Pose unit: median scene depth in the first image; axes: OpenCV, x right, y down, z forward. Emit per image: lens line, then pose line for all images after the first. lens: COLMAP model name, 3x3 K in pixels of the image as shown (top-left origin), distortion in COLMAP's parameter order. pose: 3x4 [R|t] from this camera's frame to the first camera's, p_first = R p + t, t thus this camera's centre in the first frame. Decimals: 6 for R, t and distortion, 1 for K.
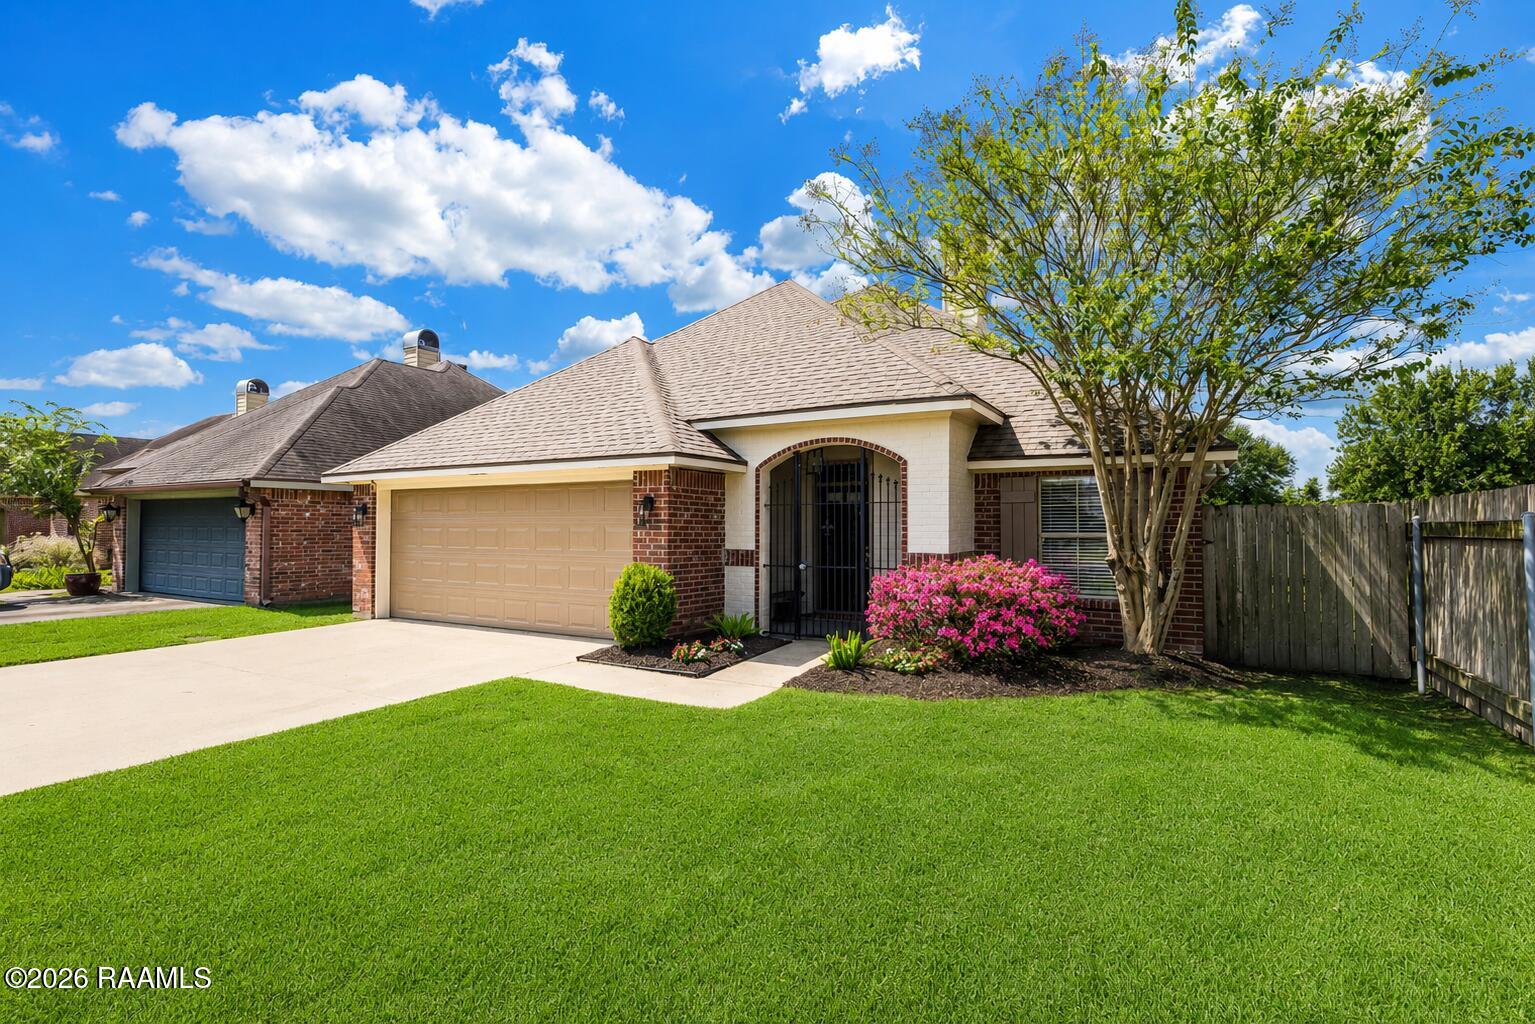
lens RADIAL K [[679.0, 0, 767.5], [0, 679.0, 512.0], [0, 0, 1]] dist [-0.001080, -0.000469]
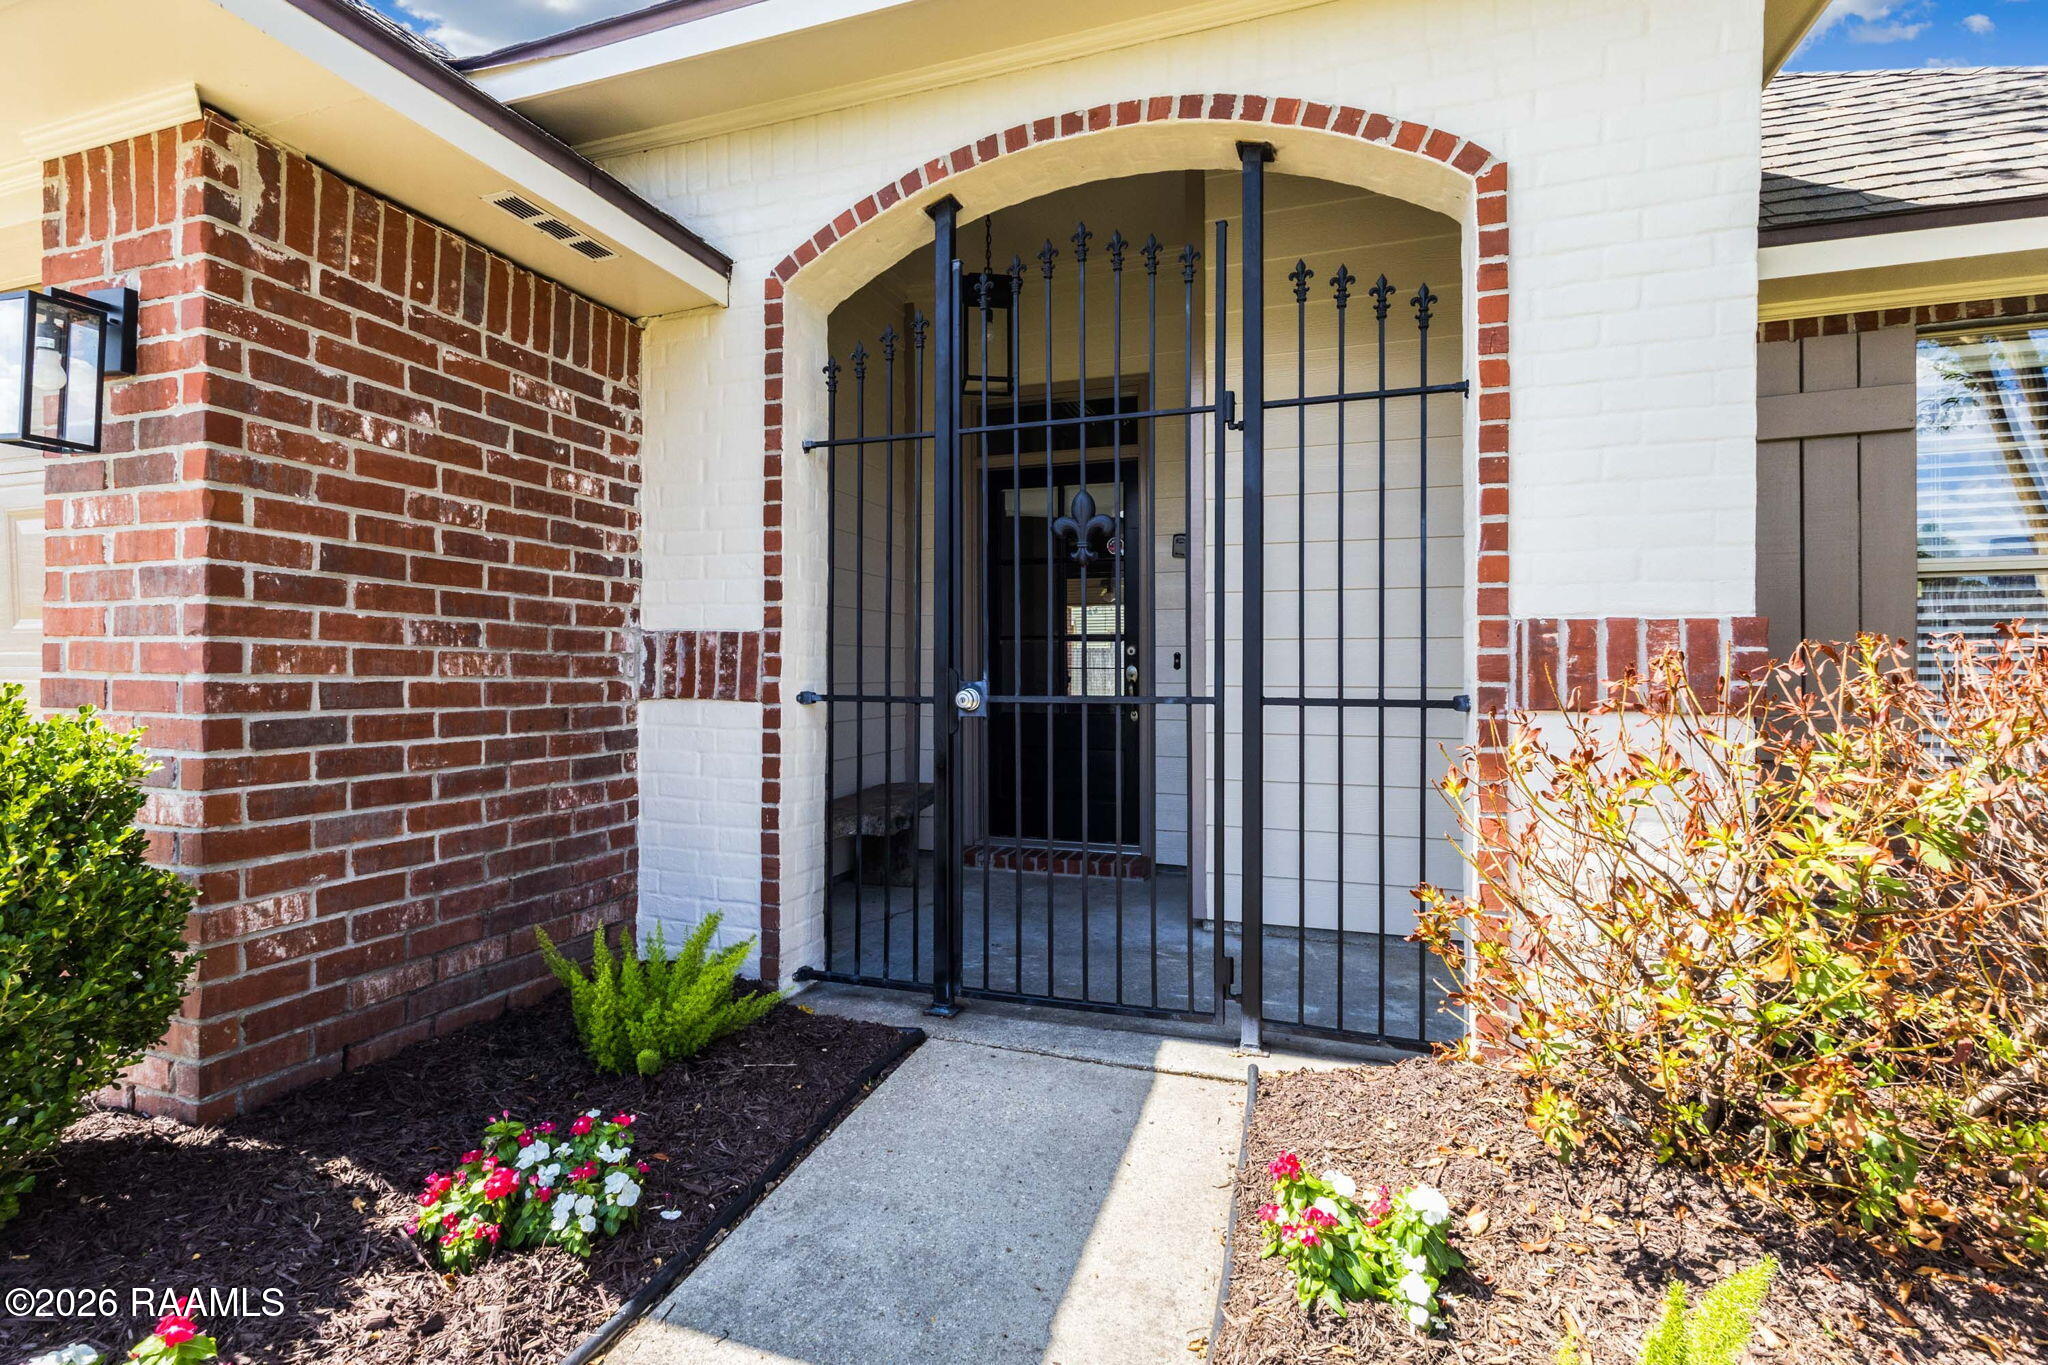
lens RADIAL K [[905.9, 0, 1024.0], [0, 905.9, 682.5], [0, 0, 1]] dist [-0.001080, -0.000469]
pose [[0.979959, -0.000607, 0.199200, 0.007705], [-0.006479, 0.999369, 0.034919, 0.062352], [-0.199096, -0.035509, 0.979336, 0.673487]]
